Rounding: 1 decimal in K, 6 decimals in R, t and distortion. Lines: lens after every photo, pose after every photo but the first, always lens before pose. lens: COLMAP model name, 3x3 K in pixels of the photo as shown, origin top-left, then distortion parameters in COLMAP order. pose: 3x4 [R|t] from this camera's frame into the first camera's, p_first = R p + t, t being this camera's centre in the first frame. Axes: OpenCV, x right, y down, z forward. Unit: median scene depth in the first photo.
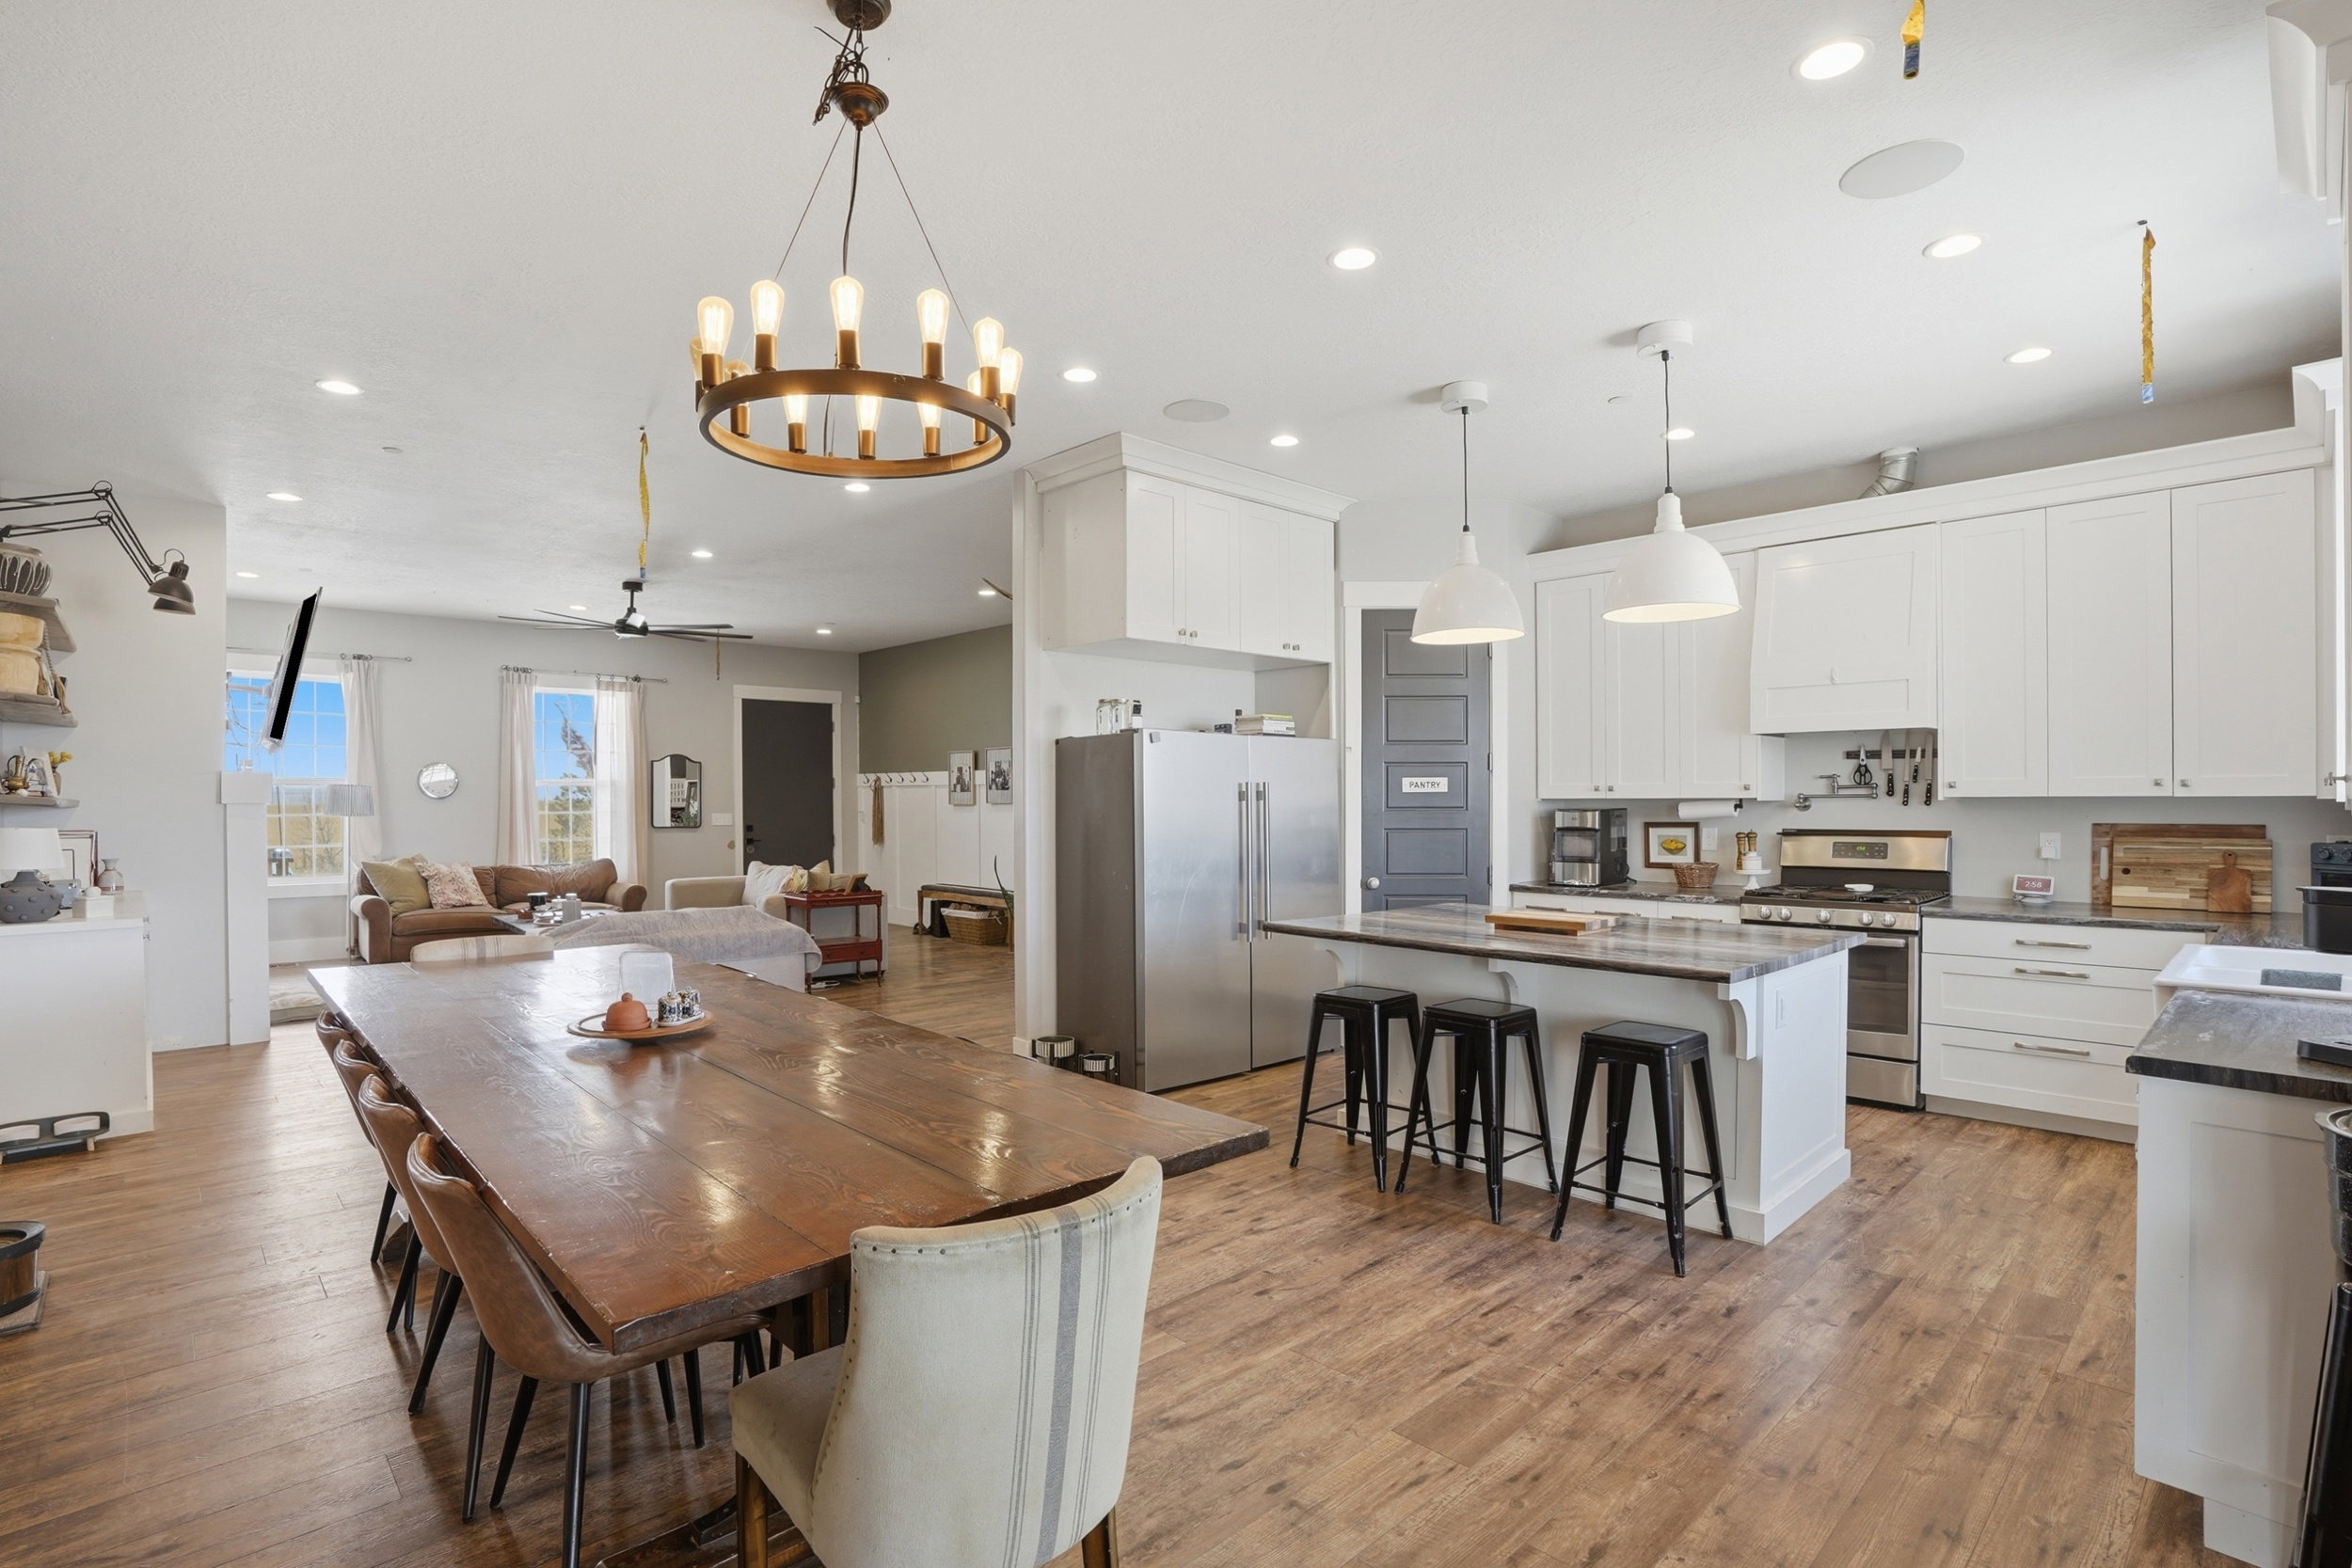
lens RADIAL K [[1116.3, 0, 1162.9], [0, 1116.3, 791.5], [0, 0, 1]] dist [-0.055024, 0.013042]
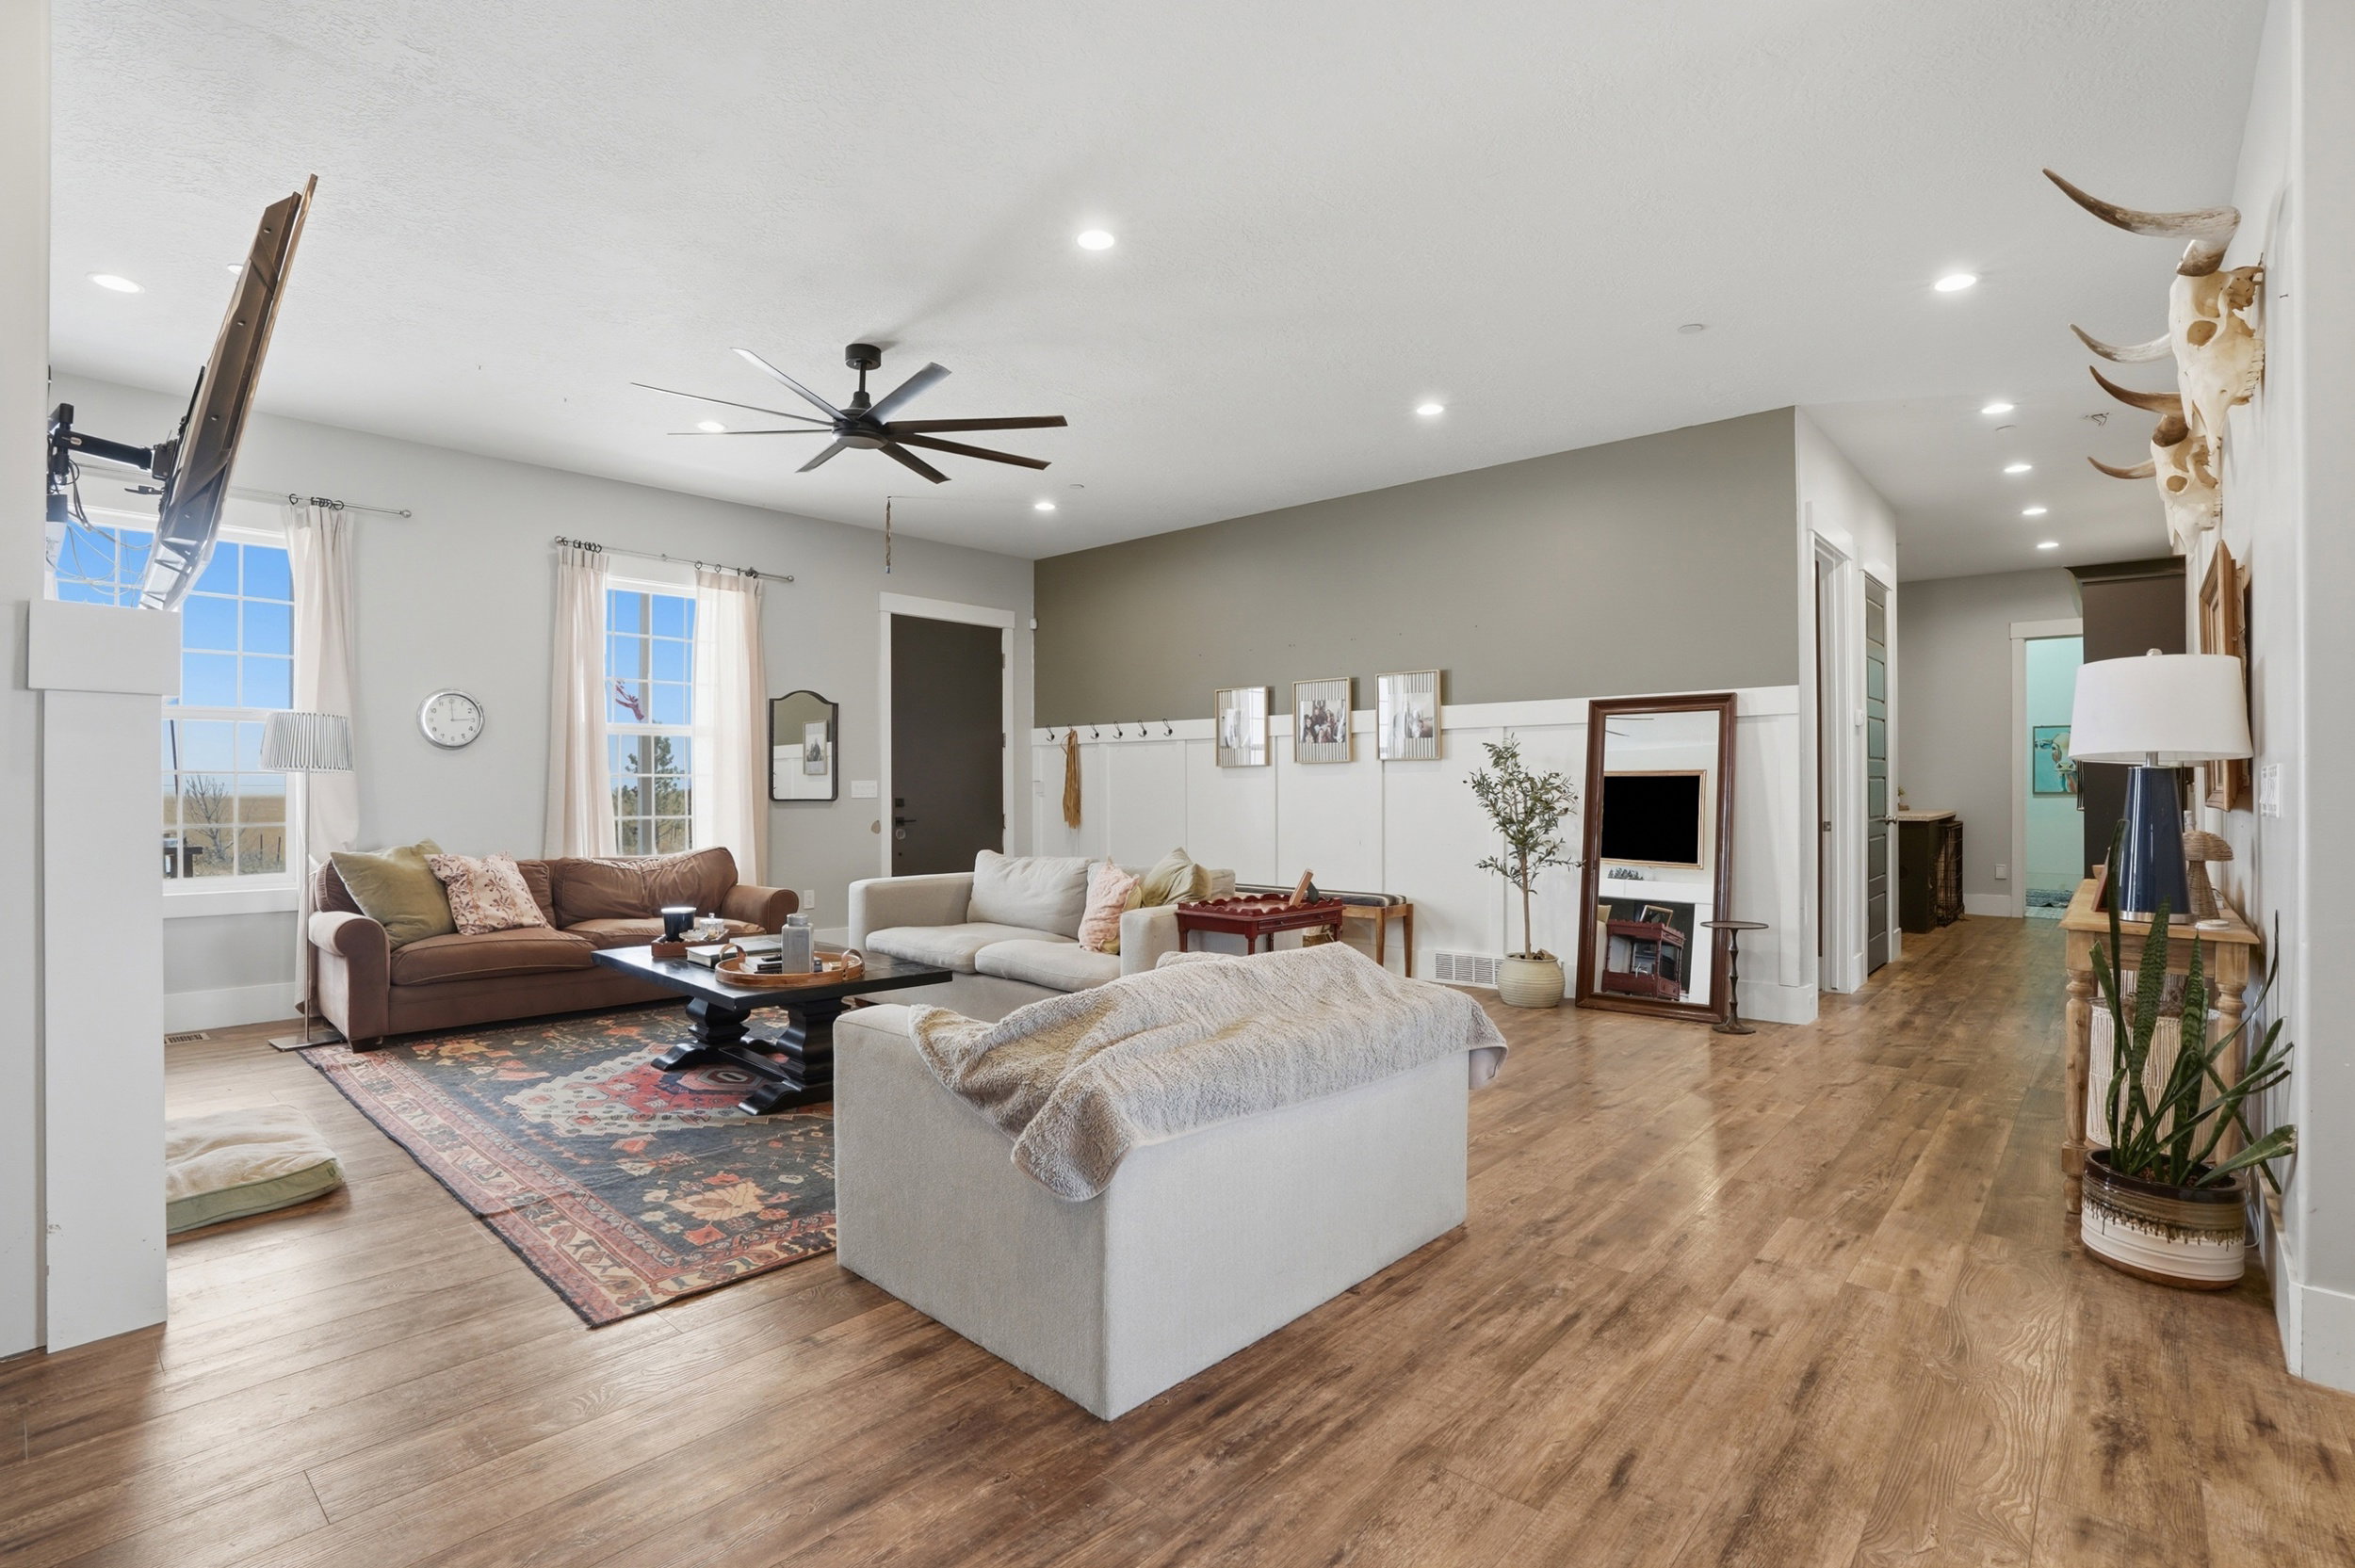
lens RADIAL K [[1117.7, 0, 1185.2], [0, 1117.7, 783.9], [0, 0, 1]] dist [-0.055024, 0.013042]
pose [[0.996831, 0.004063, 0.079445, -0.292852], [-0.004320, 0.999986, 0.003064, 0.021610], [-0.079431, -0.003397, 0.996835, 0.347364]]
